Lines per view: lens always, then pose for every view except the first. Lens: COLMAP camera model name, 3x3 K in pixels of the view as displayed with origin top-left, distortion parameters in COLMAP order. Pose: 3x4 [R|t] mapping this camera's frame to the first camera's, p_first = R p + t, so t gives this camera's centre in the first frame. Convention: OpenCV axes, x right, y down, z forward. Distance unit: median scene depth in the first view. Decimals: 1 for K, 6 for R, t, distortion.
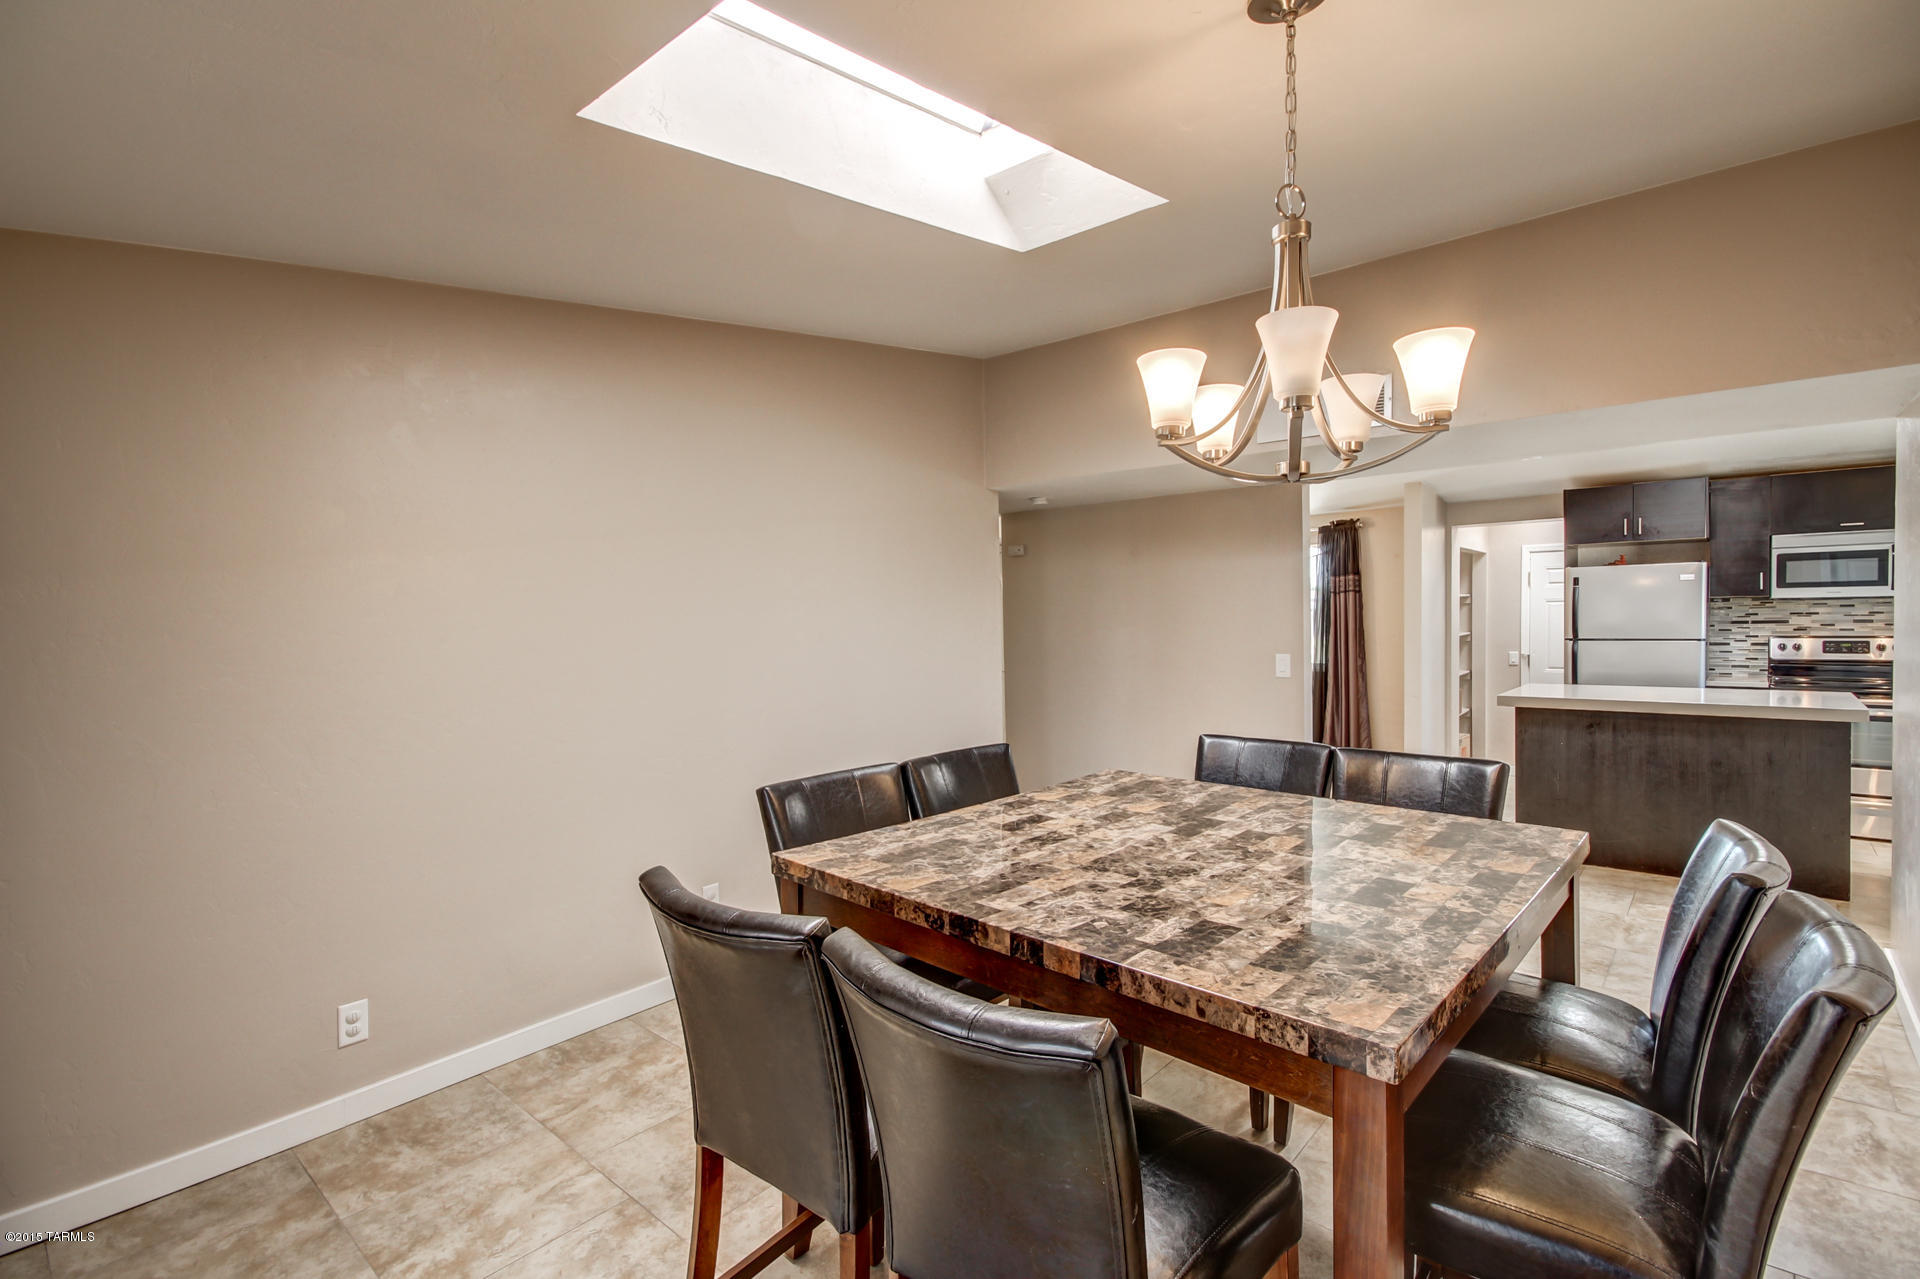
lens RADIAL K [[882.0, 0, 985.5], [0, 882.0, 639.6], [0, 0, 1]] dist [0.012509, -0.001021]
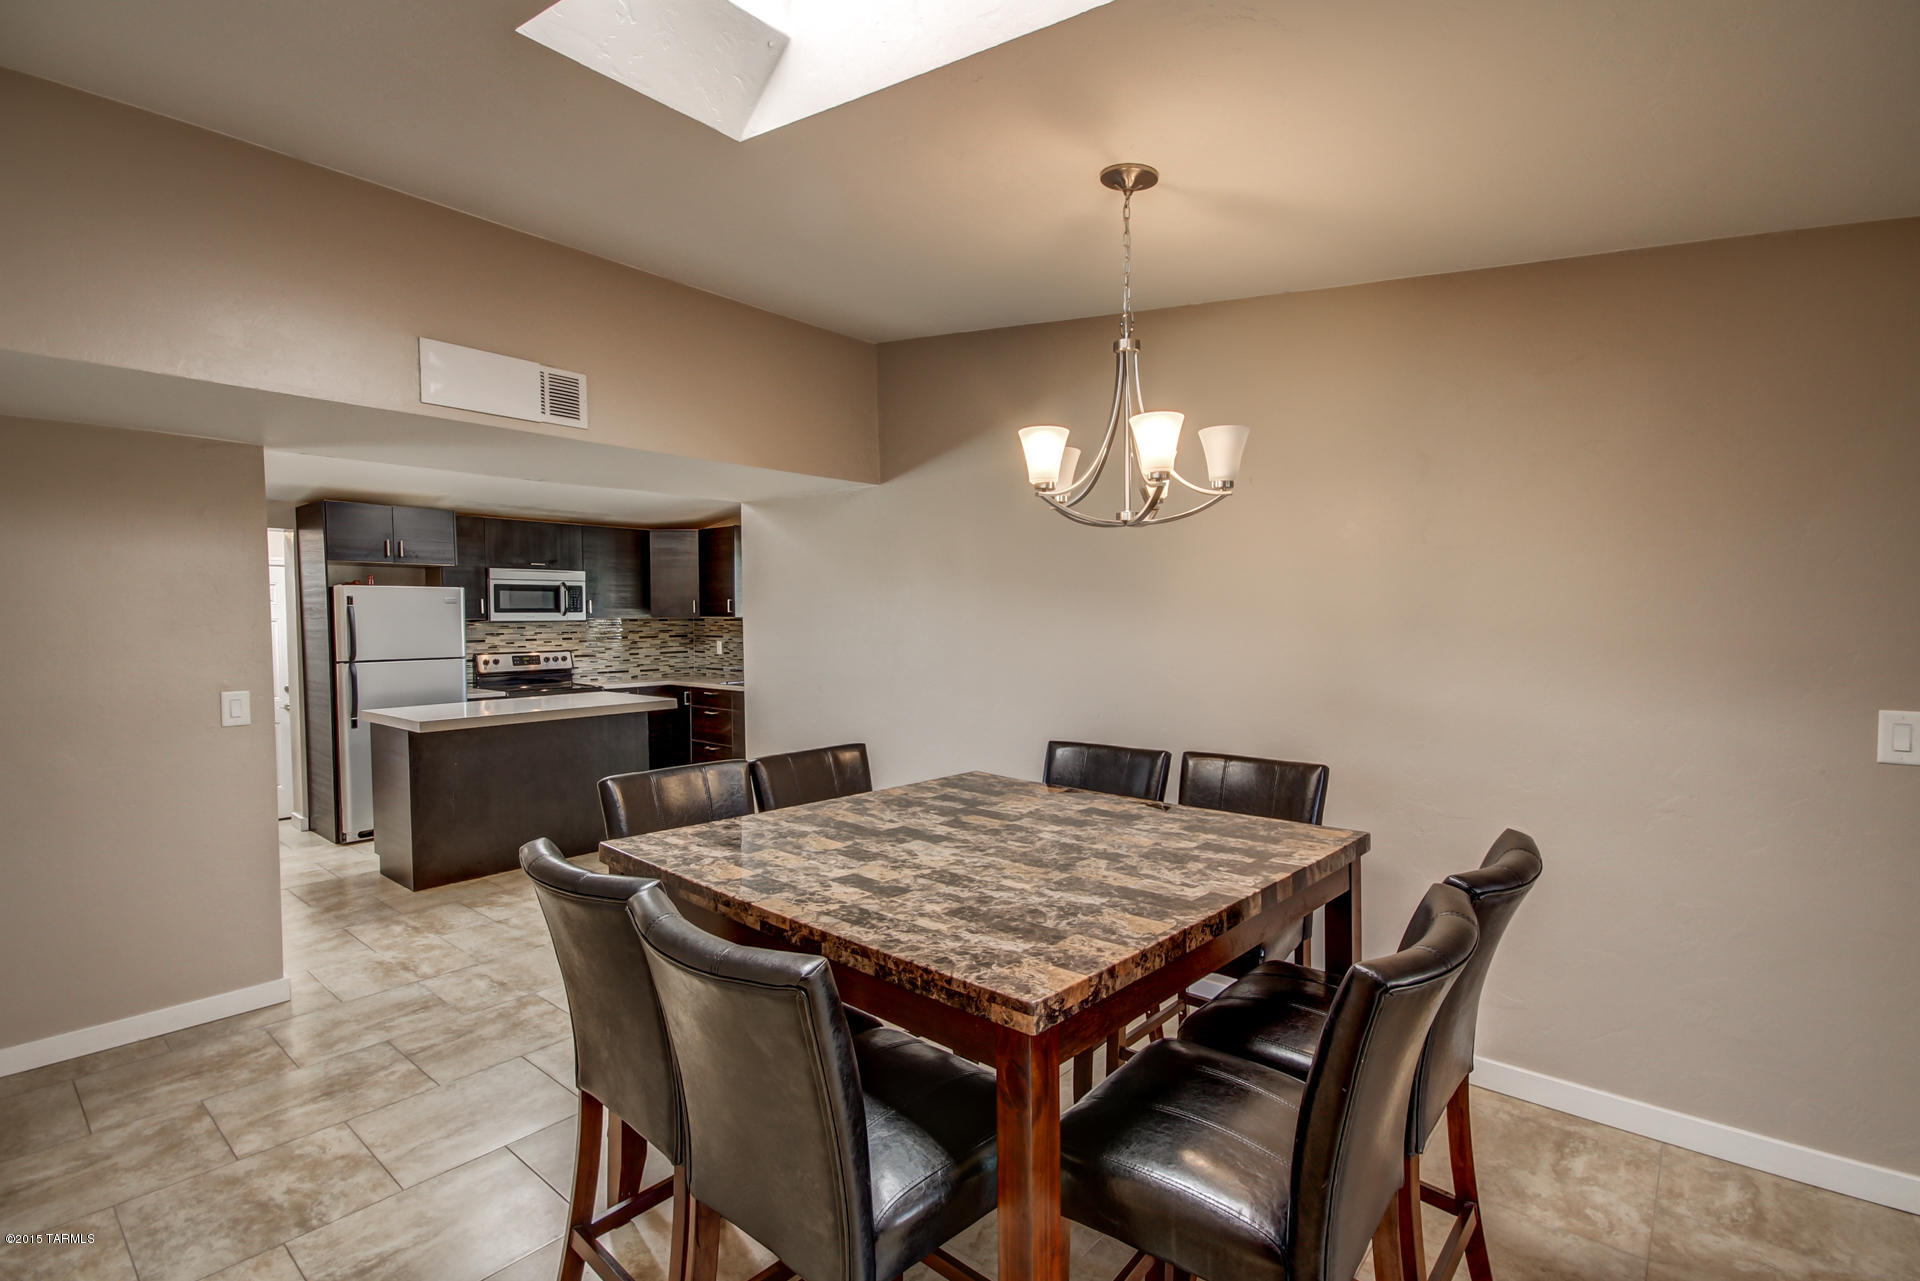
lens RADIAL K [[882.0, 0, 985.5], [0, 882.0, 640.6], [0, 0, 1]] dist [0.012509, -0.001021]
pose [[-0.010226, -0.007009, 0.999923, -0.874948], [0.035856, 0.999330, 0.007372, -0.016470], [-0.999305, 0.035929, -0.009968, 1.052494]]
